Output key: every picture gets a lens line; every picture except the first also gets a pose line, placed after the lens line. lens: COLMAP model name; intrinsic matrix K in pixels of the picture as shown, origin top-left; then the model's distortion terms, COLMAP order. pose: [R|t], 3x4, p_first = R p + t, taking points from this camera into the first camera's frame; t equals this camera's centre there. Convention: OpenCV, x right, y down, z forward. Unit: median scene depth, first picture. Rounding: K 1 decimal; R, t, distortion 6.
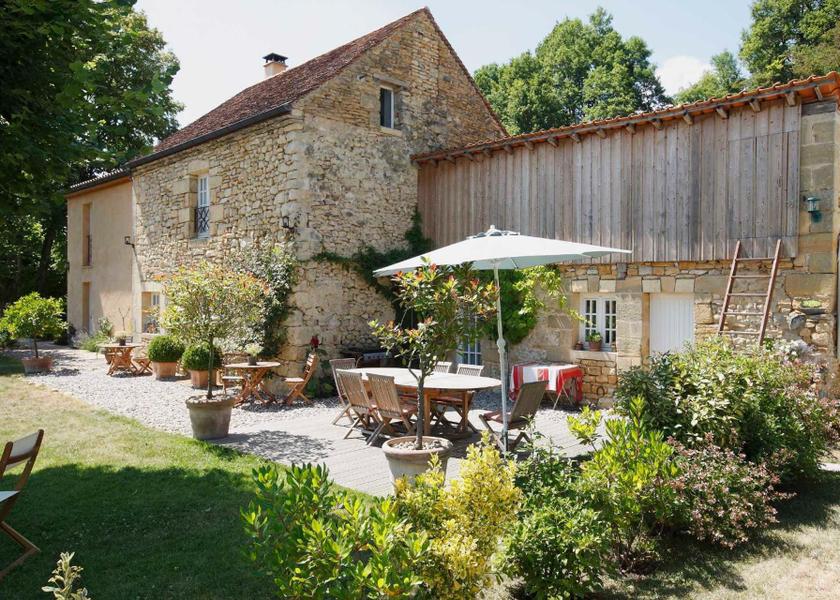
lens RADIAL K [[631.5, 0, 448.2], [0, 631.5, 299.7], [0, 0, 1]] dist [0.000712, 0.003335]
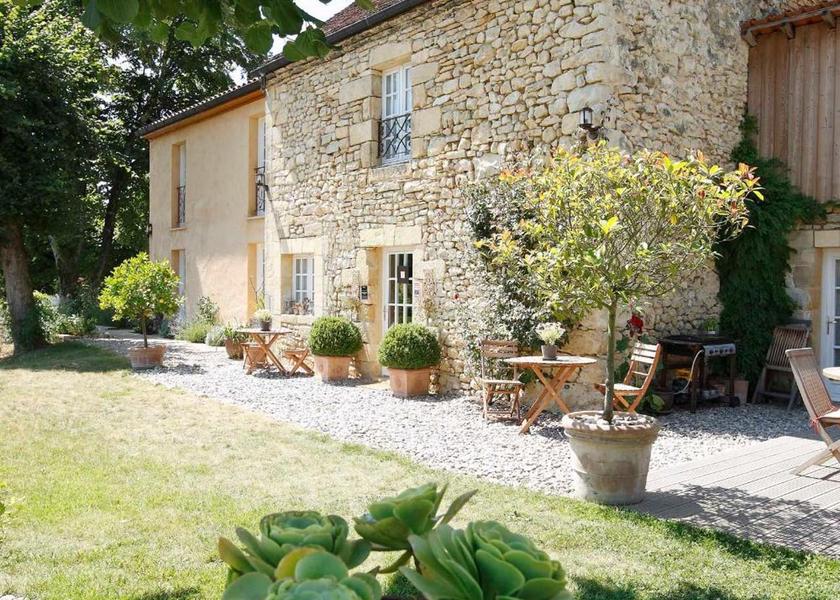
lens RADIAL K [[764.7, 0, 419.3], [0, 764.7, 320.4], [0, 0, 1]] dist [-0.055453, 0.028511]
pose [[0.991465, 0.010799, -0.129926, -0.269498], [-0.006249, 0.999354, 0.035379, 0.034034], [0.130225, -0.034265, 0.990892, 0.234201]]
